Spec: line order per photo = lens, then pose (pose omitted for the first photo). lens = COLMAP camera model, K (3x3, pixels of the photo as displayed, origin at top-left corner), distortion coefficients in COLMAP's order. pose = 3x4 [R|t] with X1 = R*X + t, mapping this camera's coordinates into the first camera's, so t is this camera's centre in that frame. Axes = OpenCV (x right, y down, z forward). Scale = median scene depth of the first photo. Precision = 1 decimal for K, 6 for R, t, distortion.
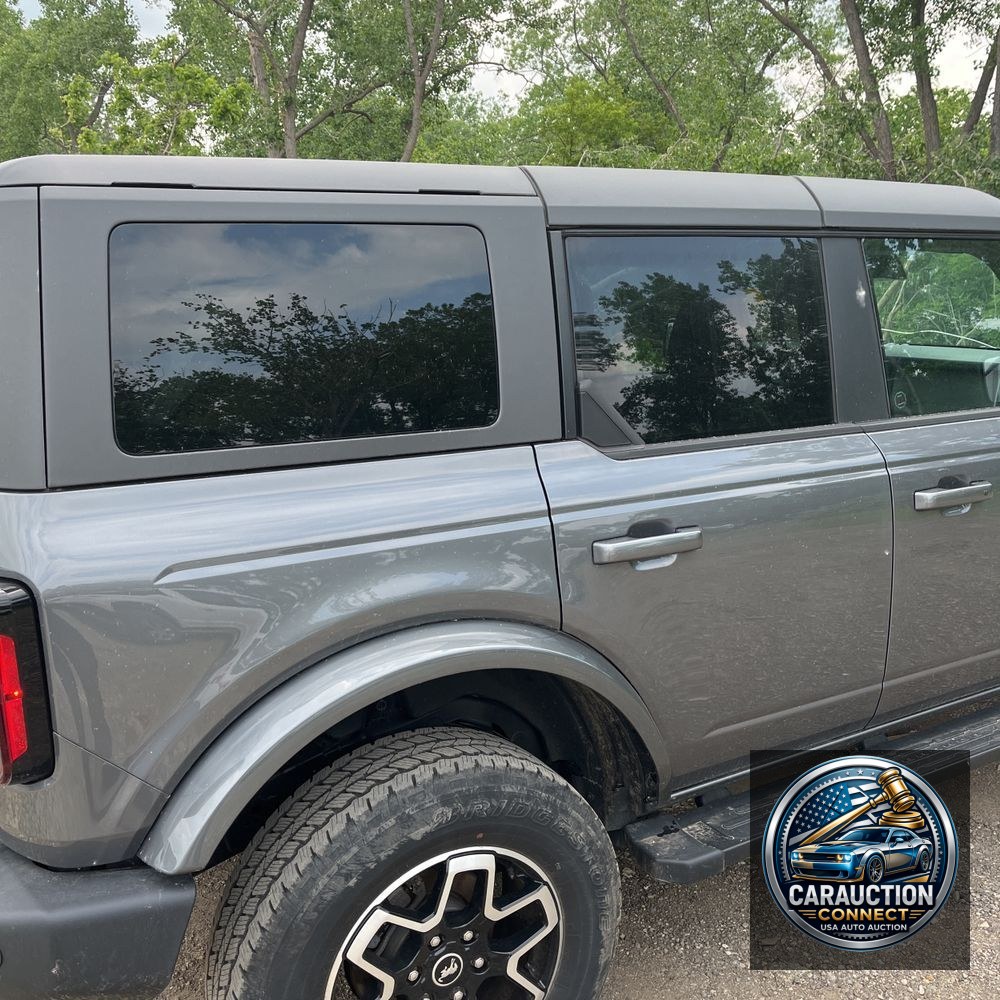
lens RADIAL K [[1027.7, 0, 496.6], [0, 1027.7, 502.8], [0, 0, 1]] dist [0.036571, 0.000000]
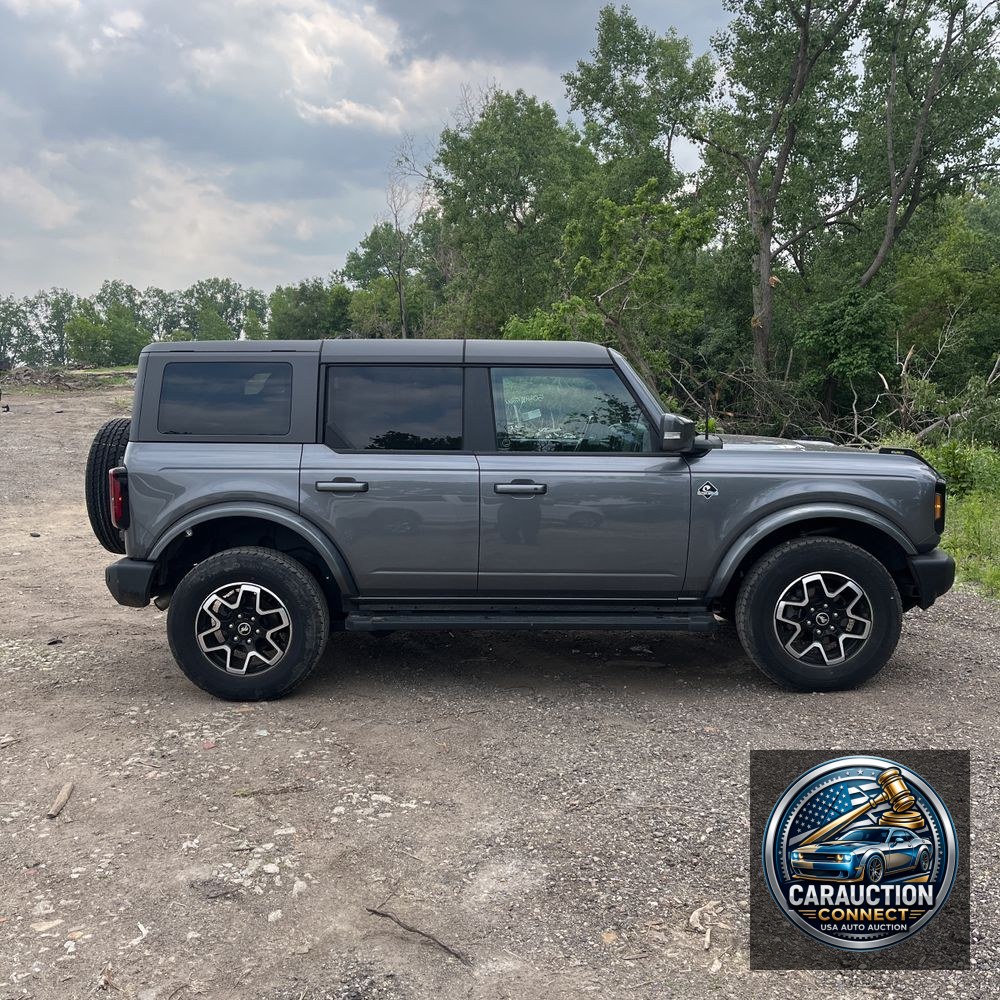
lens RADIAL K [[1027.7, 0, 502.9], [0, 1027.7, 499.4], [0, 0, 1]] dist [0.036571, 0.000000]
pose [[0.842446, 0.081305, -0.532610, 1.925210], [-0.124570, 0.991156, -0.045733, 0.146607], [0.524182, 0.104875, 0.845124, -0.972661]]
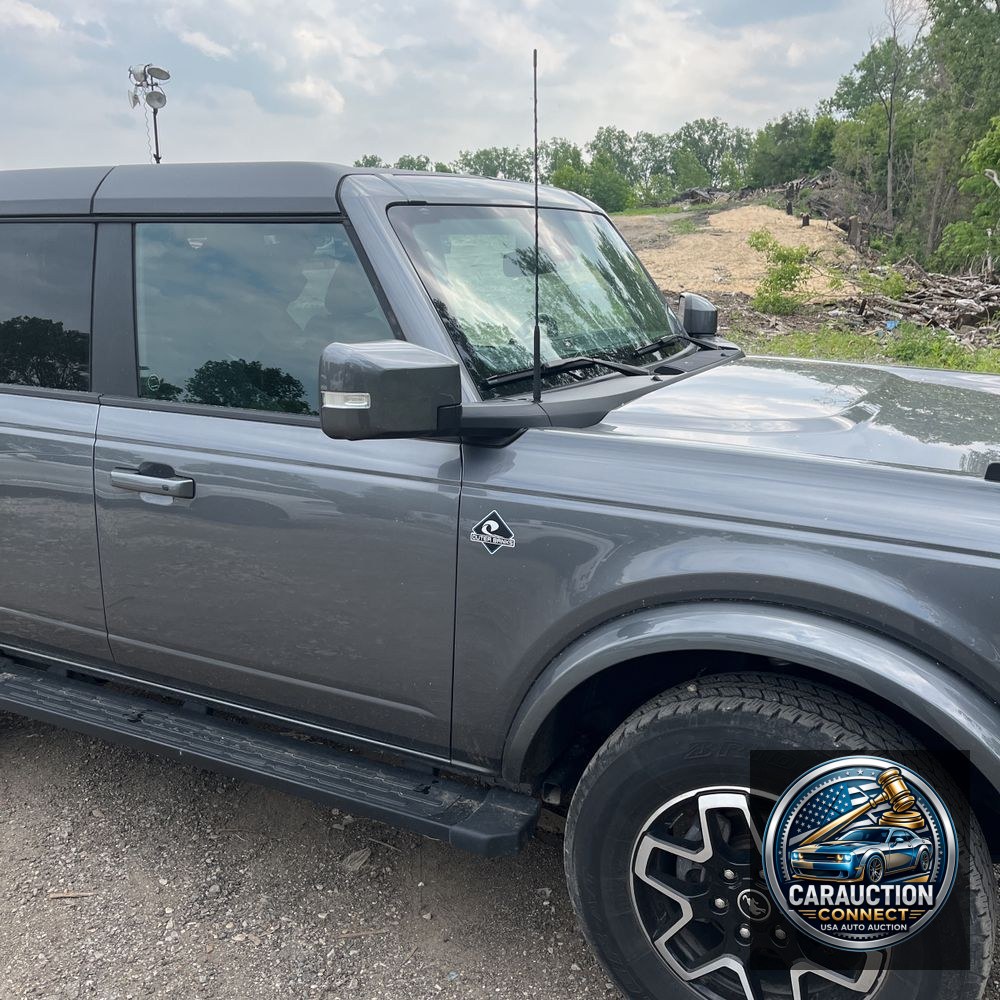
lens RADIAL K [[1027.7, 0, 500.8], [0, 1027.7, 497.7], [0, 0, 1]] dist [0.036571, 0.000000]
pose [[0.504312, 0.232844, -0.831537, 1.849968], [-0.176164, 0.970450, 0.164902, -0.265515], [0.845362, 0.063325, 0.530428, 0.918278]]
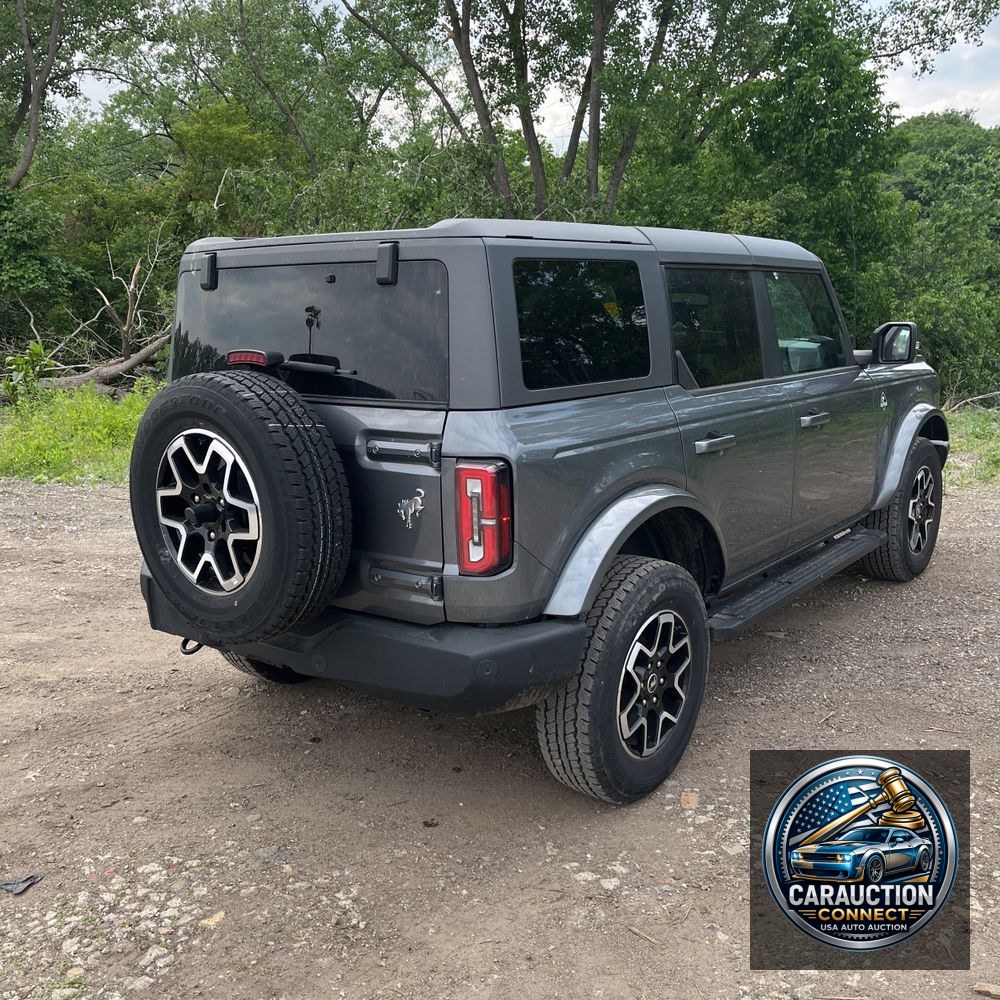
lens RADIAL K [[1027.7, 0, 471.5], [0, 1027.7, 512.4], [0, 0, 1]] dist [0.036571, 0.000000]
pose [[0.931816, -0.069794, 0.356158, -0.920057], [0.071542, 0.997403, 0.008280, 0.122133], [-0.355811, 0.017765, 0.934389, -0.523390]]
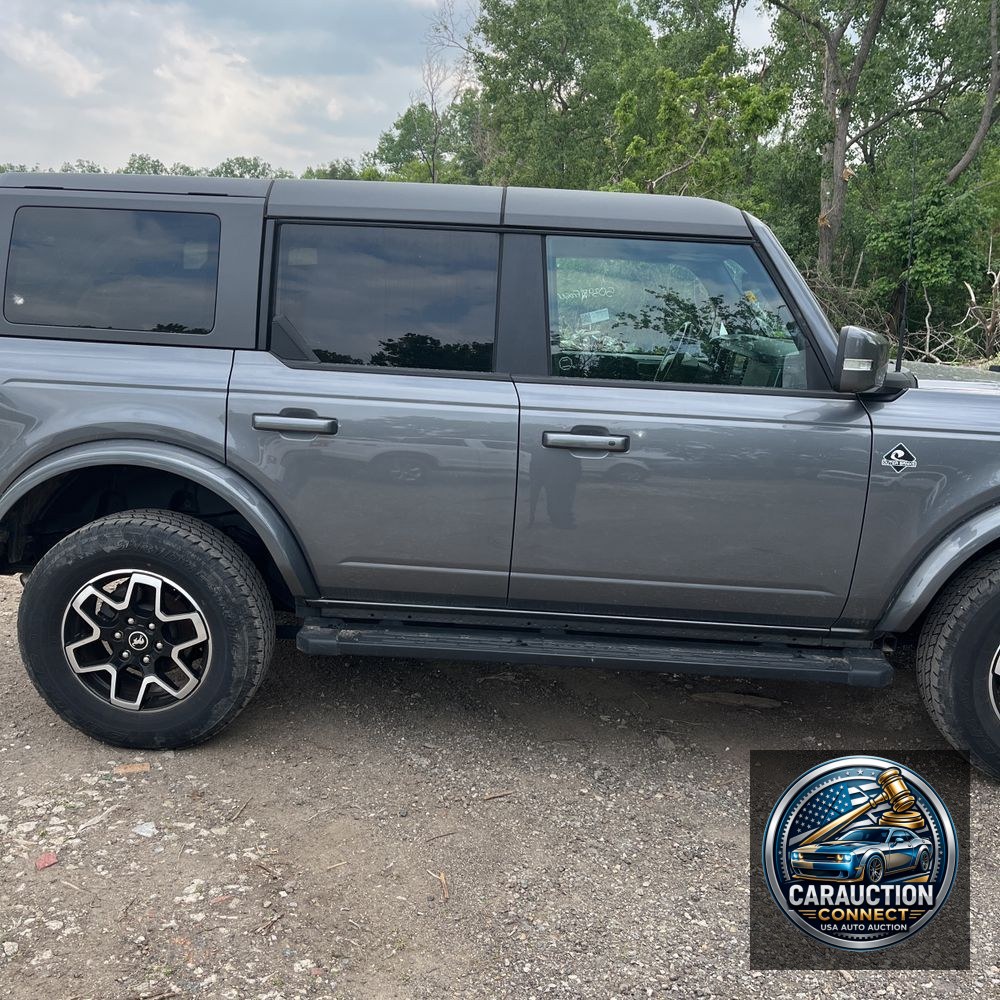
lens RADIAL K [[1027.7, 0, 504.3], [0, 1027.7, 501.0], [0, 0, 1]] dist [0.036571, 0.000000]
pose [[0.824919, 0.170718, -0.538855, 1.335713], [-0.167857, 0.984283, 0.054869, 0.018983], [0.539753, 0.045189, 0.840610, -0.140935]]
